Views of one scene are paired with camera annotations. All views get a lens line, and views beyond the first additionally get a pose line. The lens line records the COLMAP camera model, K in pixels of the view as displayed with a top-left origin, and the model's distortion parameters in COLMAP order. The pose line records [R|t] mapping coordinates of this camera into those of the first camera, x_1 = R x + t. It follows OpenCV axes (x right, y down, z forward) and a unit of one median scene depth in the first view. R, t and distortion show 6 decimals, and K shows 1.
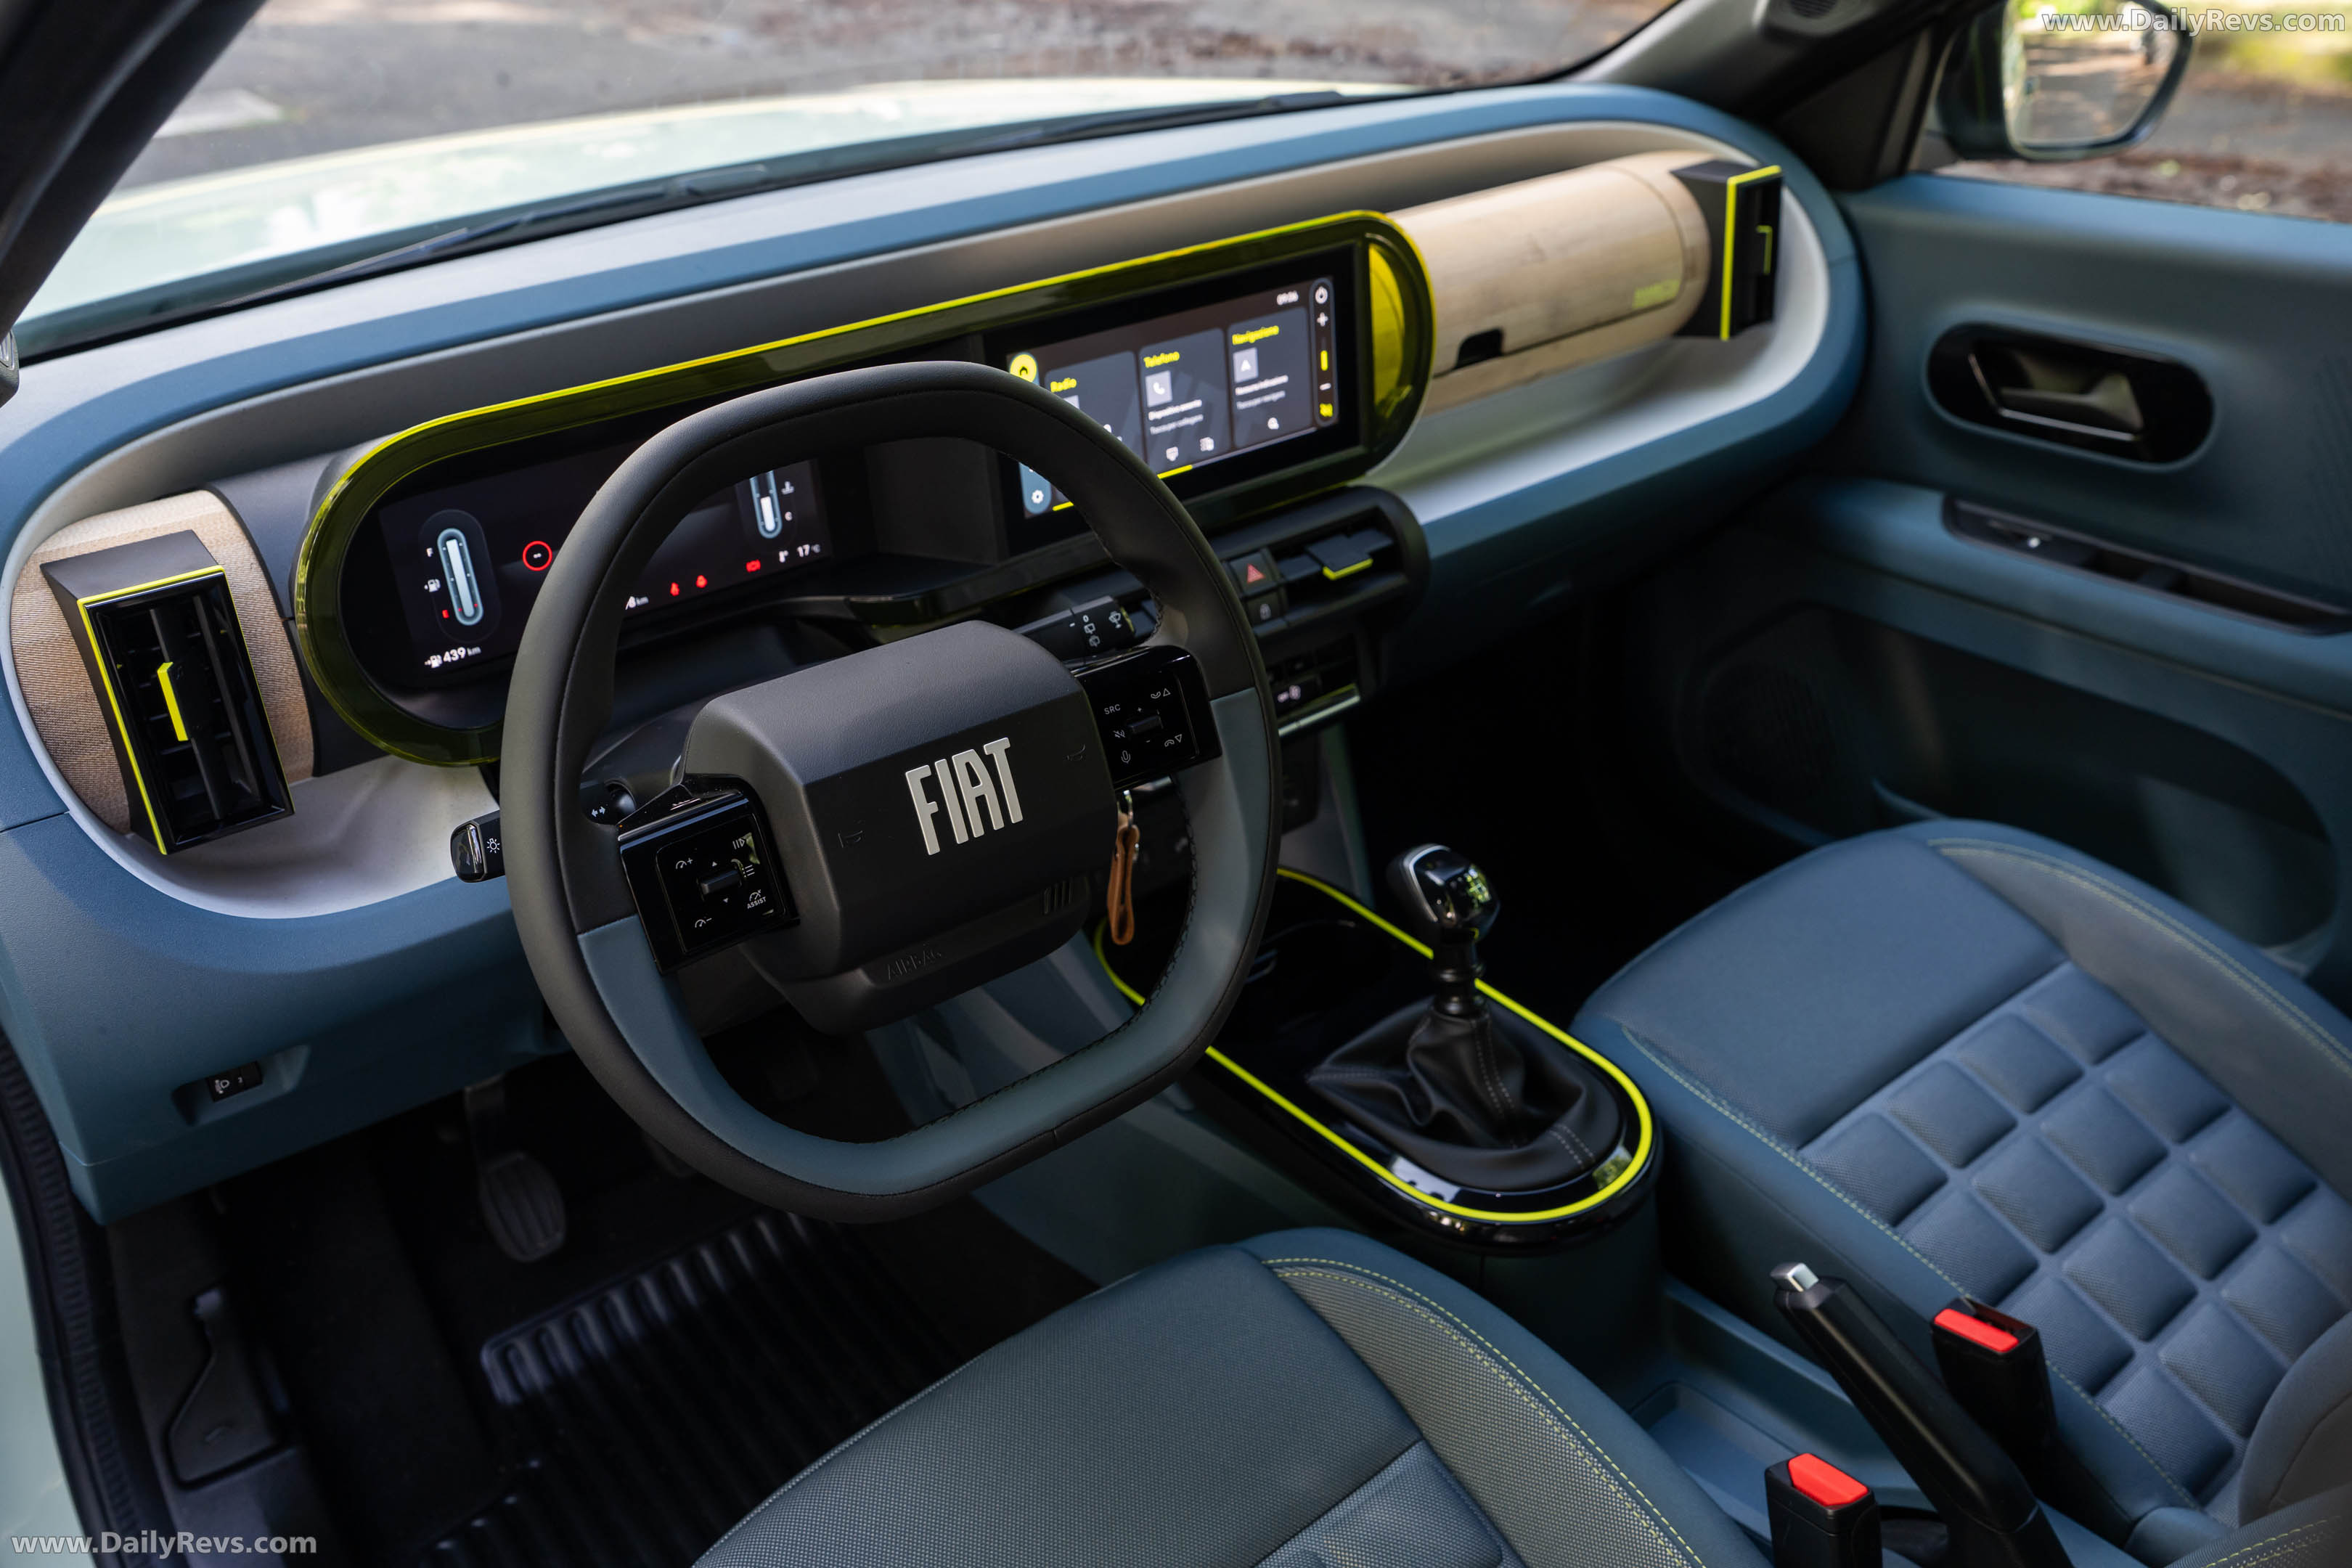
lens RADIAL K [[1892.8, 0, 1172.4], [0, 1892.8, 773.1], [0, 0, 1]] dist [-0.012495, 0.006600]
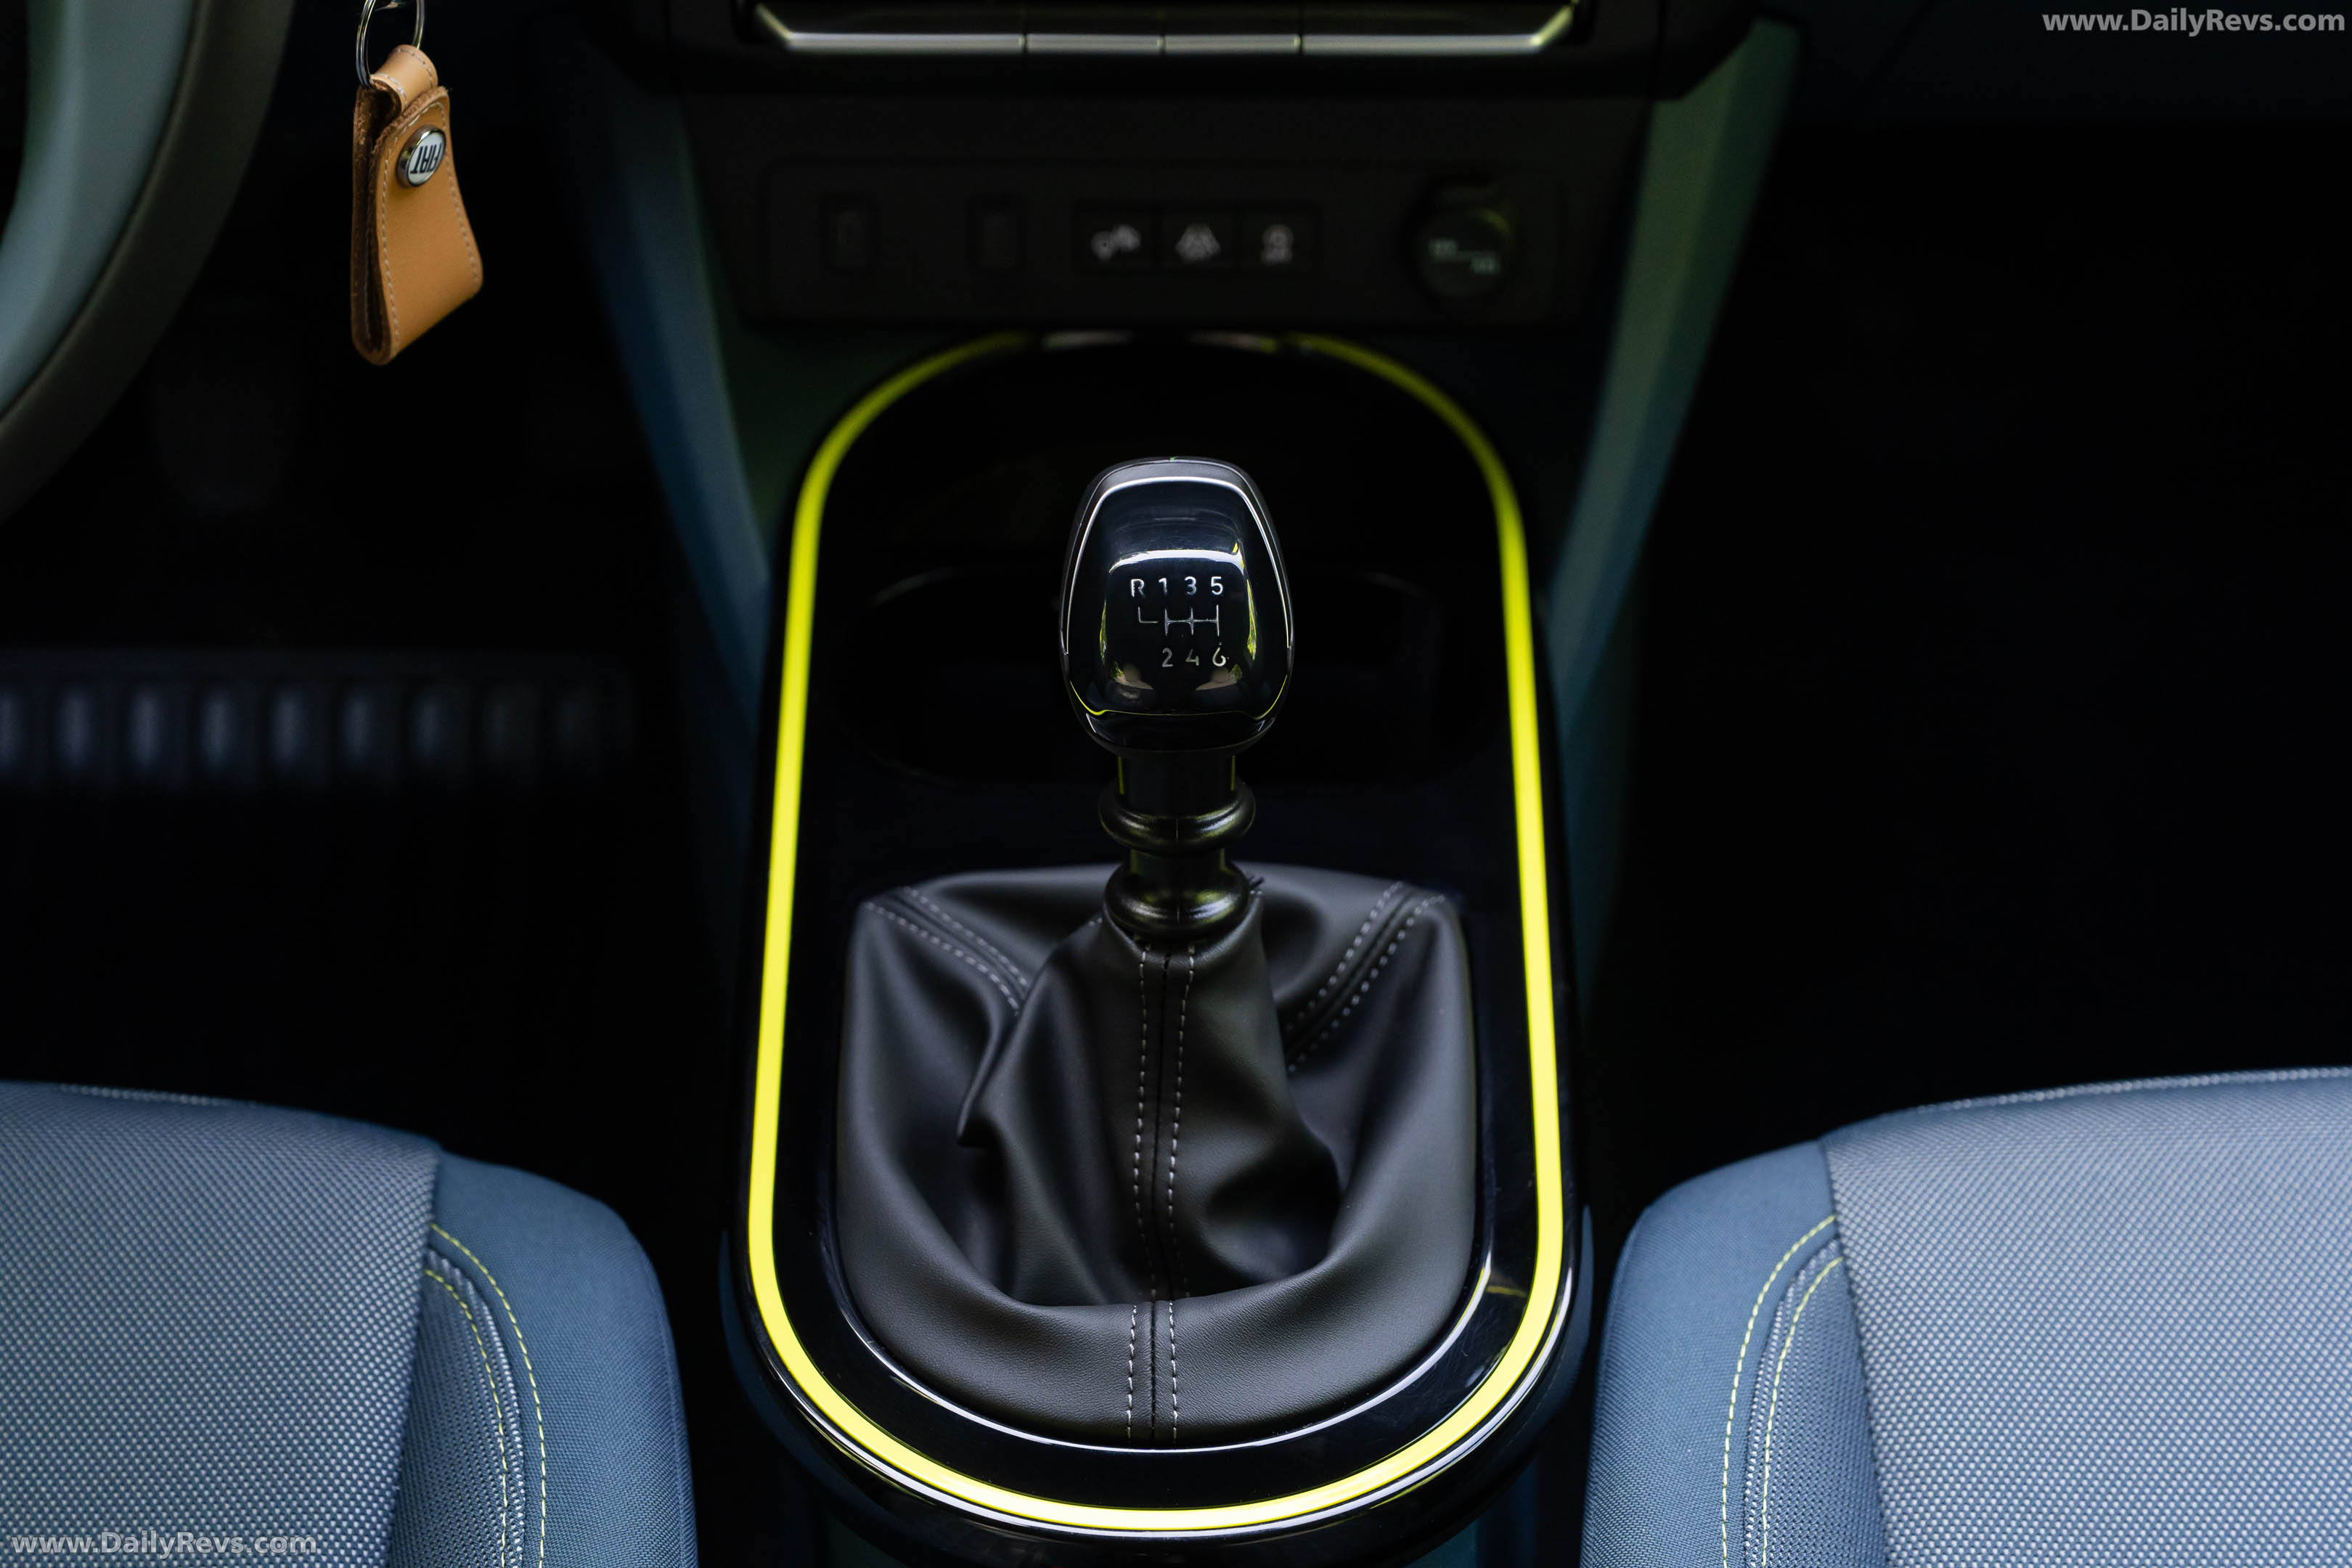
lens RADIAL K [[4396.9, 0, 1122.5], [0, 4396.9, 773.0], [0, 0, 1]] dist [-0.031520, 0.000000]
pose [[0.767941, 0.442221, -0.463365, 0.529188], [-0.329257, 0.893066, 0.306631, -0.158072], [0.549415, -0.082909, 0.831426, 0.288476]]
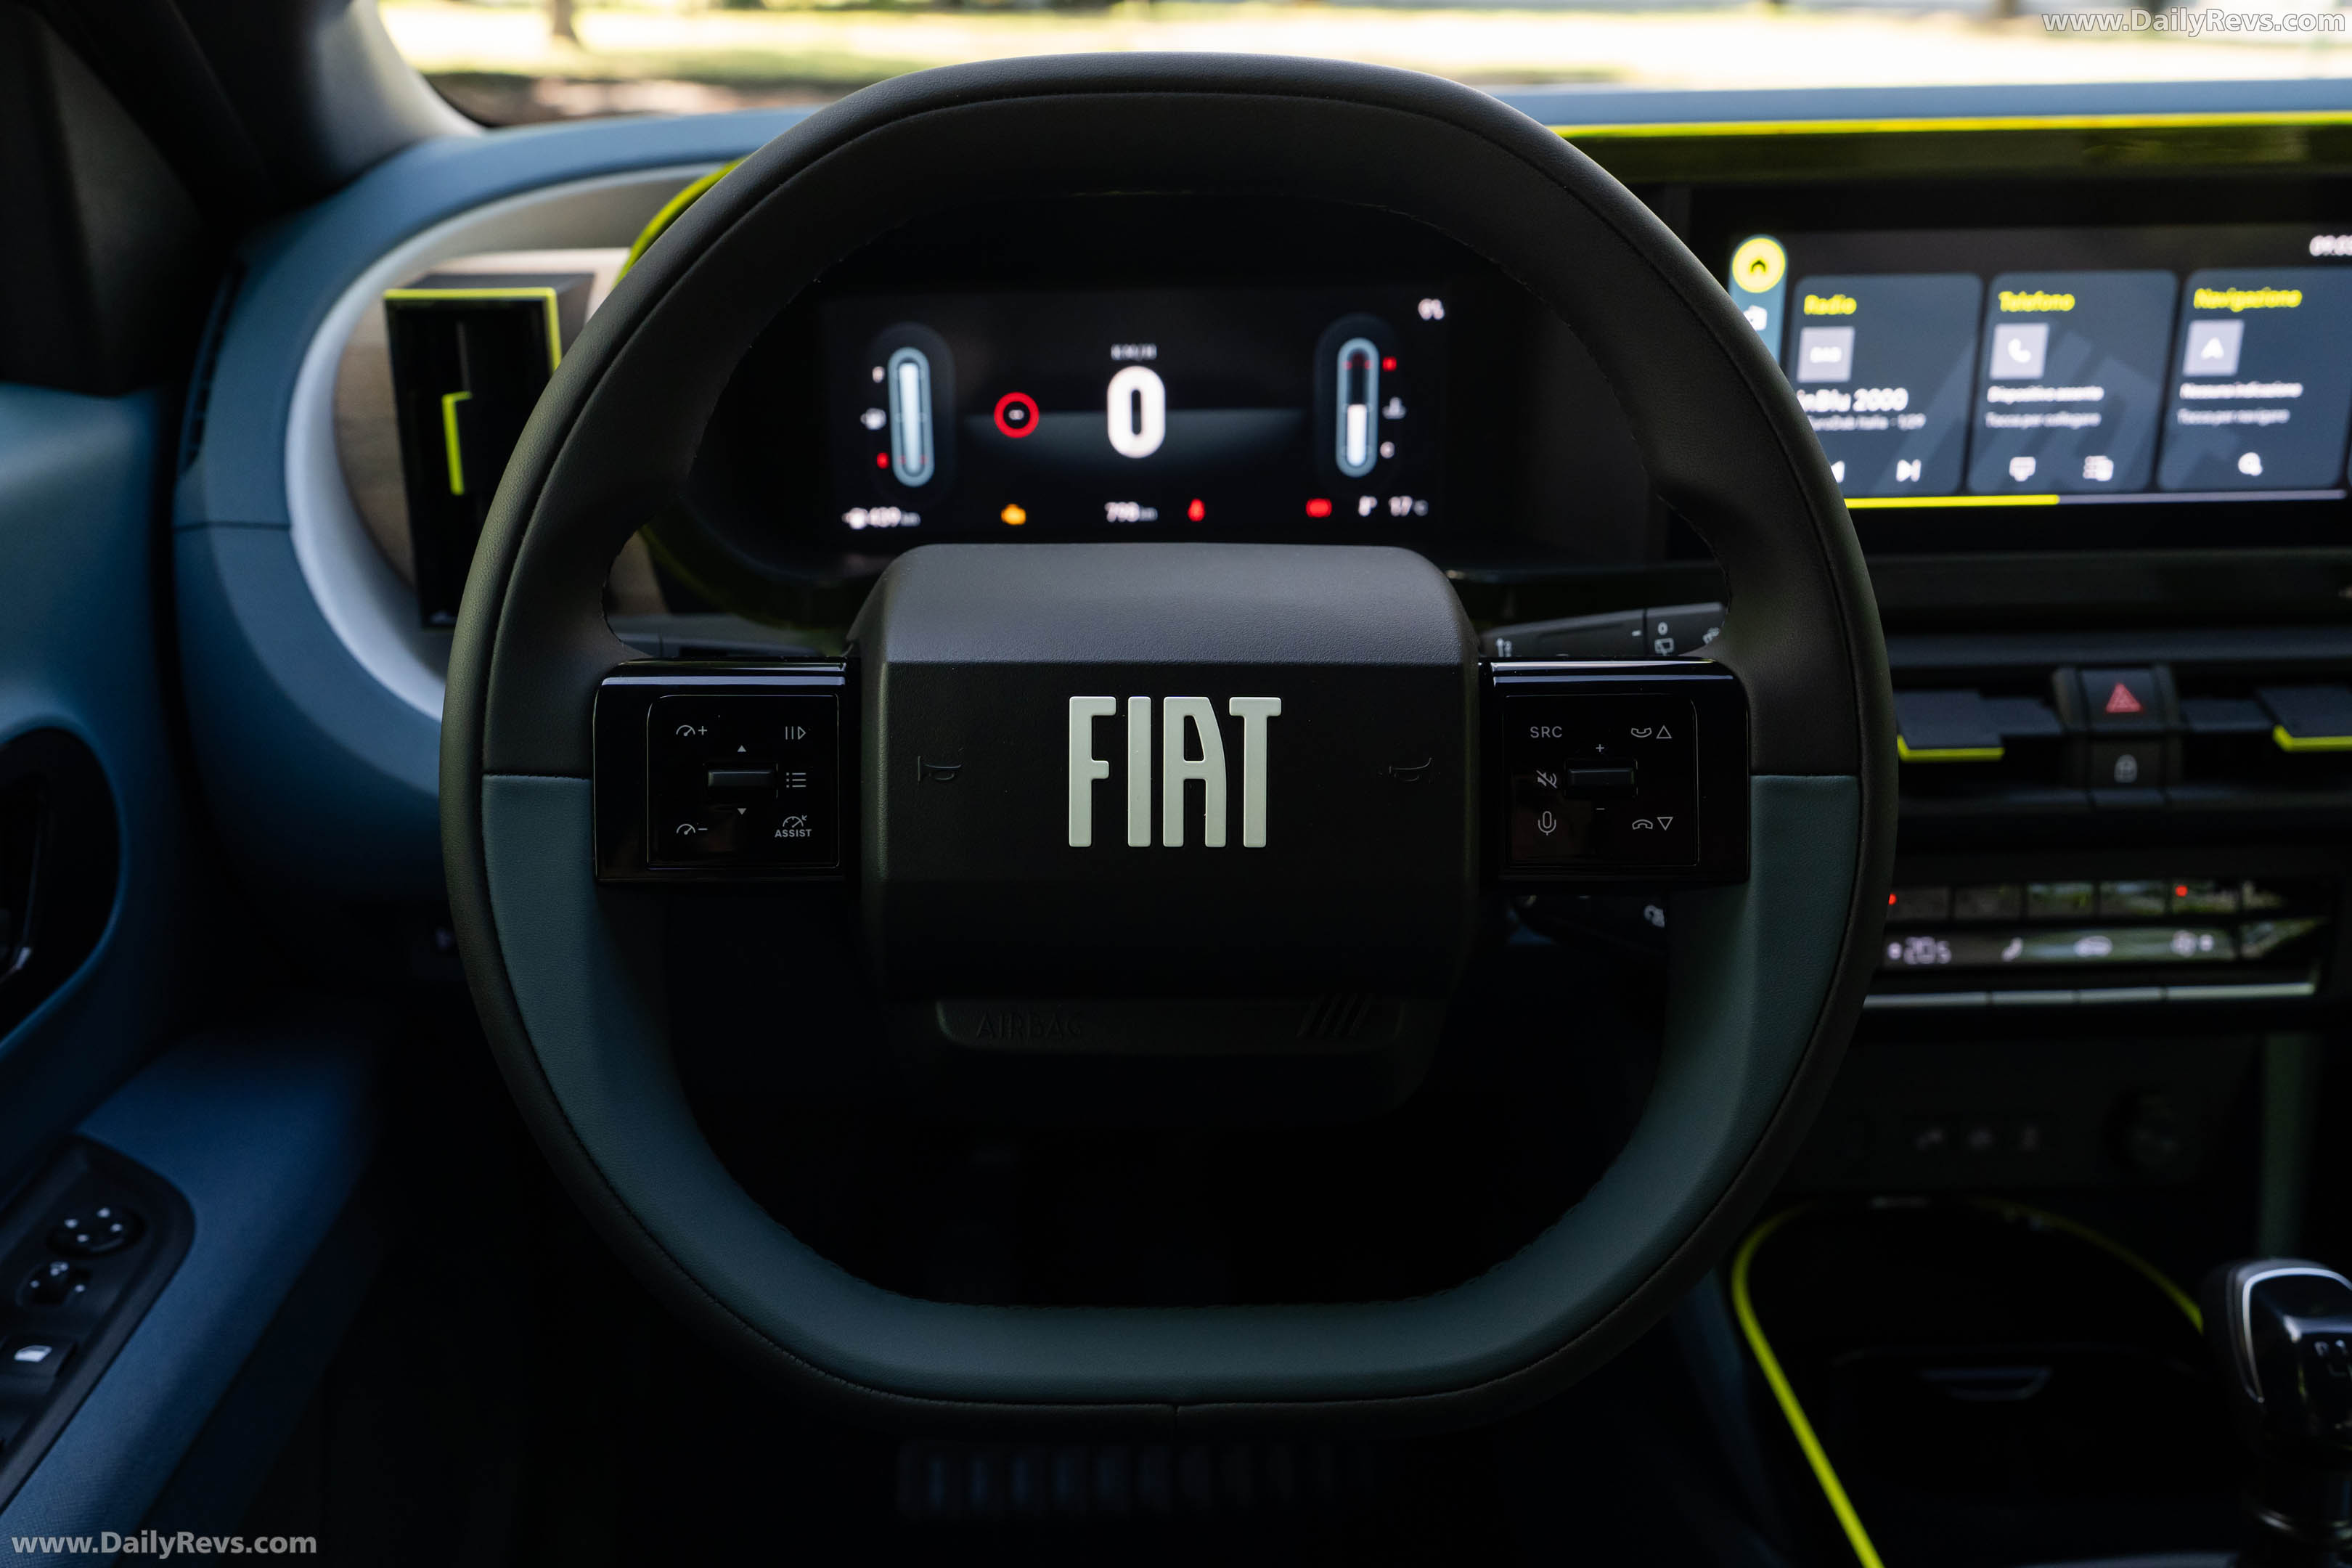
lens RADIAL K [[1975.7, 0, 1106.9], [0, 1975.7, 806.9], [0, 0, 1]] dist [0.000154, -0.001863]
pose [[0.782870, 0.248215, -0.570530, 0.153554], [-0.304011, 0.952665, -0.002690, 0.020889], [0.542856, 0.175553, 0.821273, 0.352376]]
